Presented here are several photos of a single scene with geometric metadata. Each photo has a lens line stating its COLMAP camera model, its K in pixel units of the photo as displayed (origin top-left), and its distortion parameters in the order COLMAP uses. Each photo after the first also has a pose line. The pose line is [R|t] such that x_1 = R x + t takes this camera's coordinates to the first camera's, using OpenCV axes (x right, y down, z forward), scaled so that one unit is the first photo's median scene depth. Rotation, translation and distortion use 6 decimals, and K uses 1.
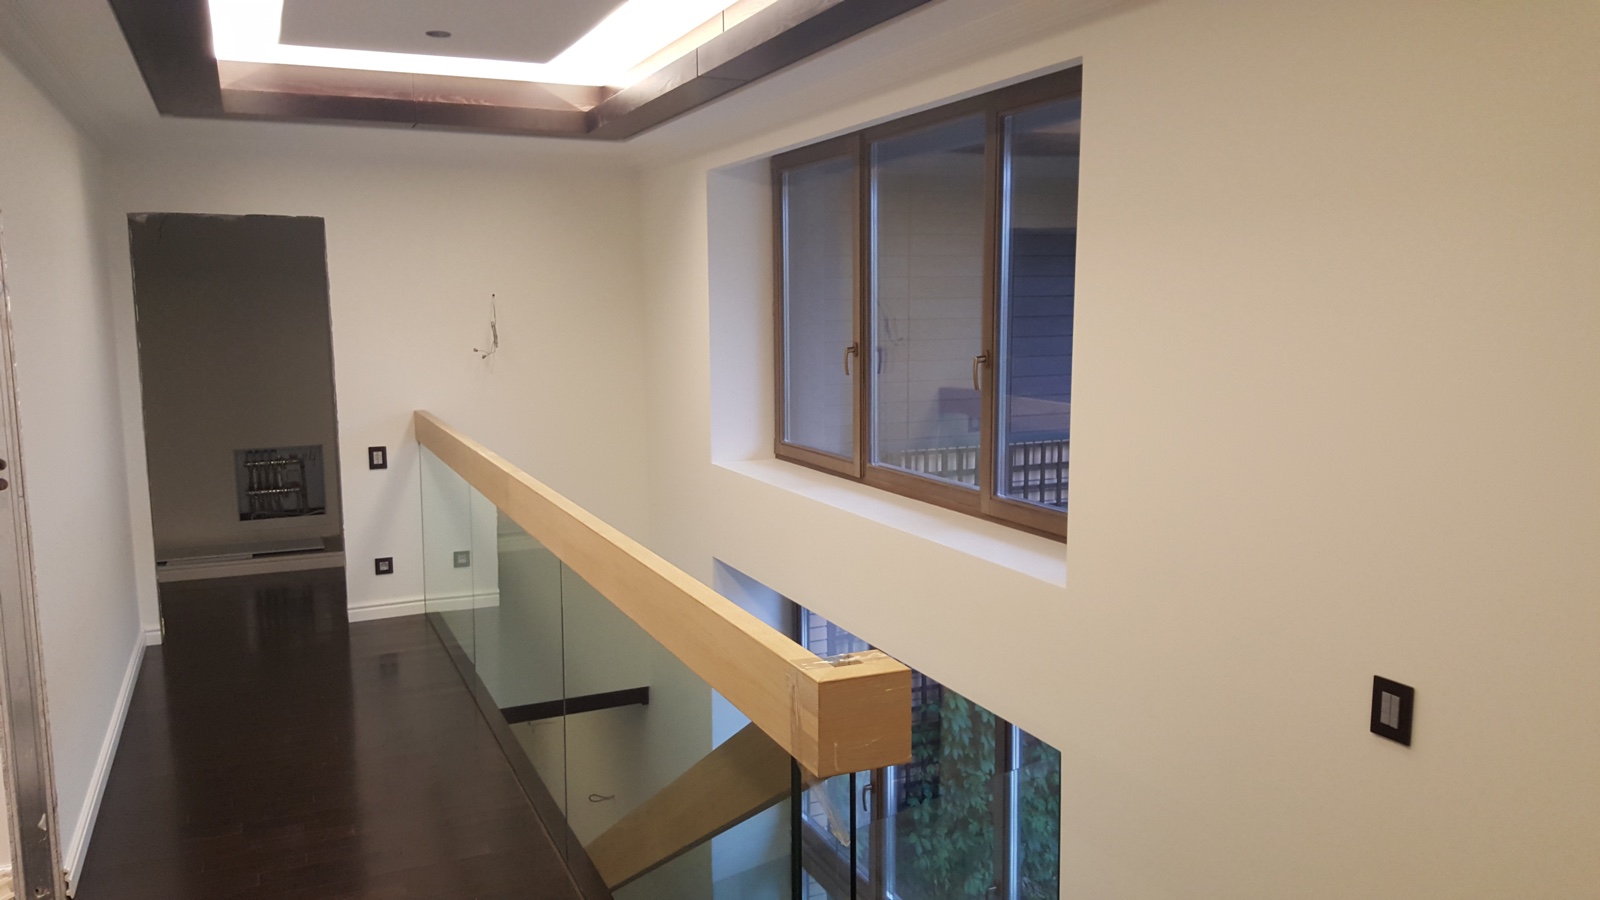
lens RADIAL K [[1173.1, 0, 800.0], [0, 1173.1, 450.0], [0, 0, 1]] dist [0.103438, -0.182146]
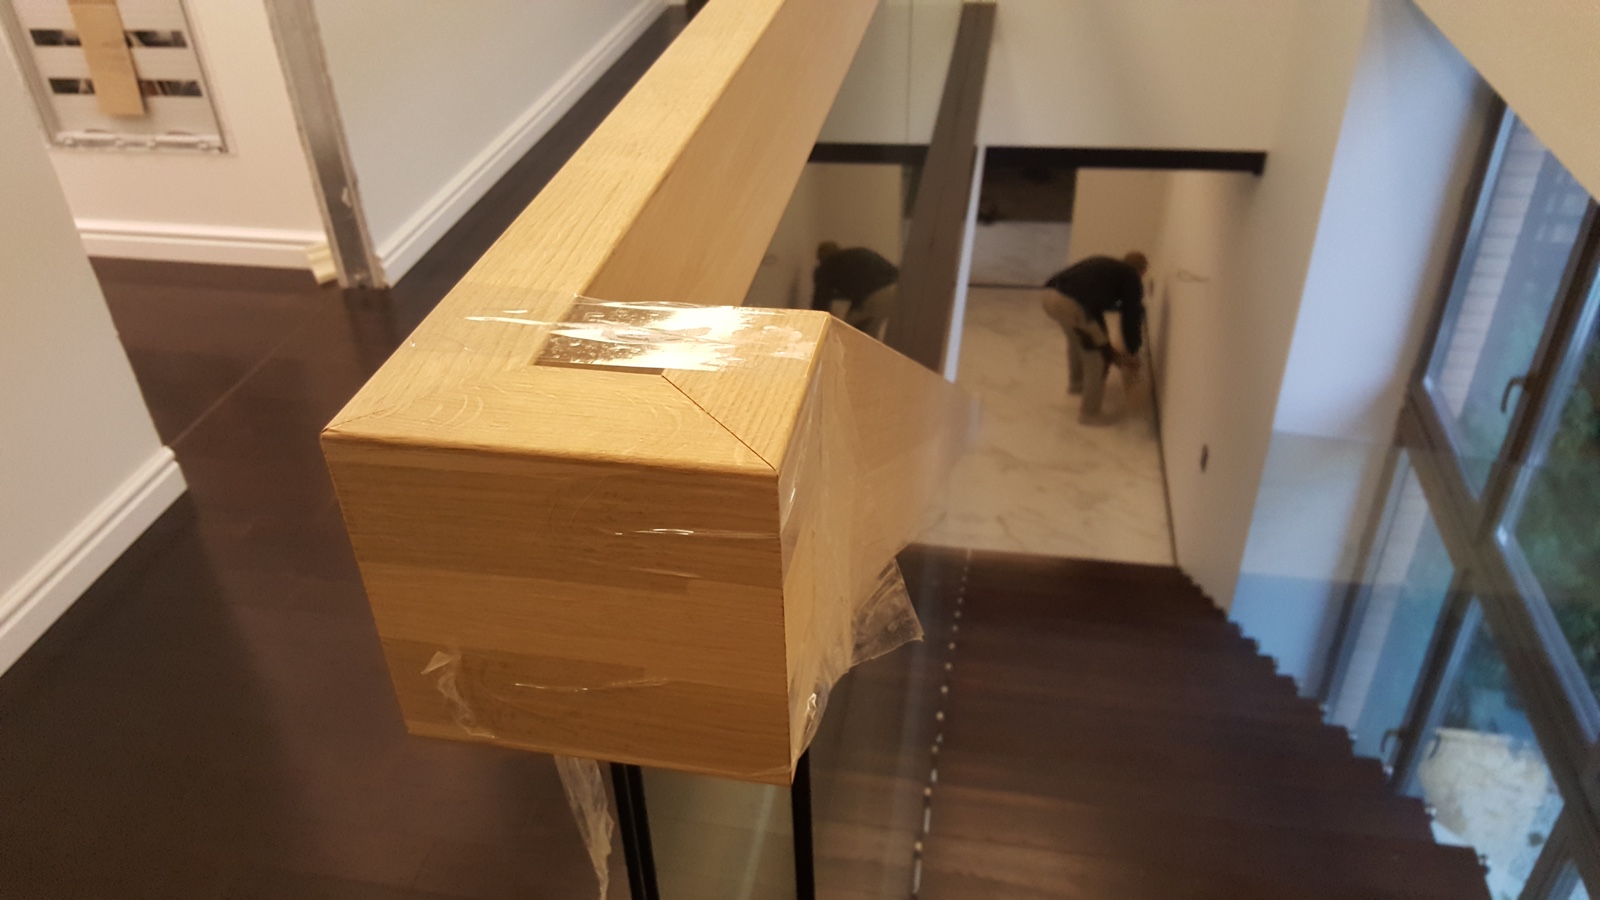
lens RADIAL K [[1173.1, 0, 800.0], [0, 1173.1, 450.0], [0, 0, 1]] dist [0.103438, -0.182146]
pose [[0.817285, 0.310608, -0.485353, 0.116111], [-0.053603, 0.879614, 0.472658, 0.046636], [0.573735, -0.360280, 0.735545, 0.474052]]
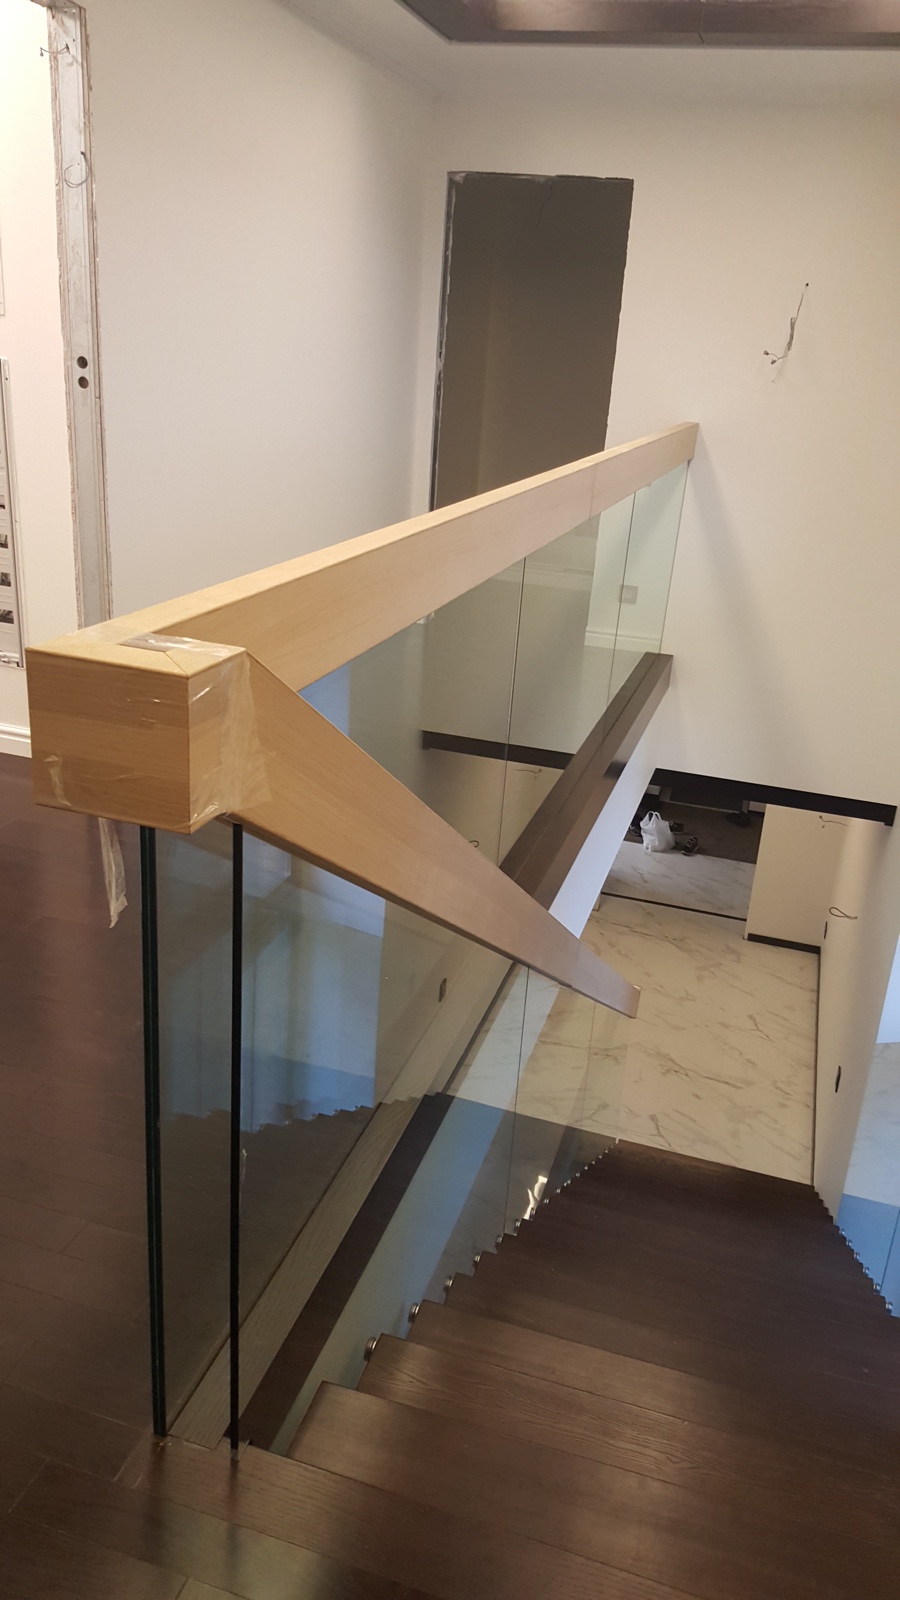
lens RADIAL K [[1173.1, 0, 450.0], [0, 1173.1, 800.0], [0, 0, 1]] dist [0.103438, -0.182146]
pose [[0.733310, 0.299135, -0.610553, 0.303480], [-0.160575, 0.948806, 0.271999, 0.039454], [0.660660, -0.101421, 0.743802, 0.371577]]
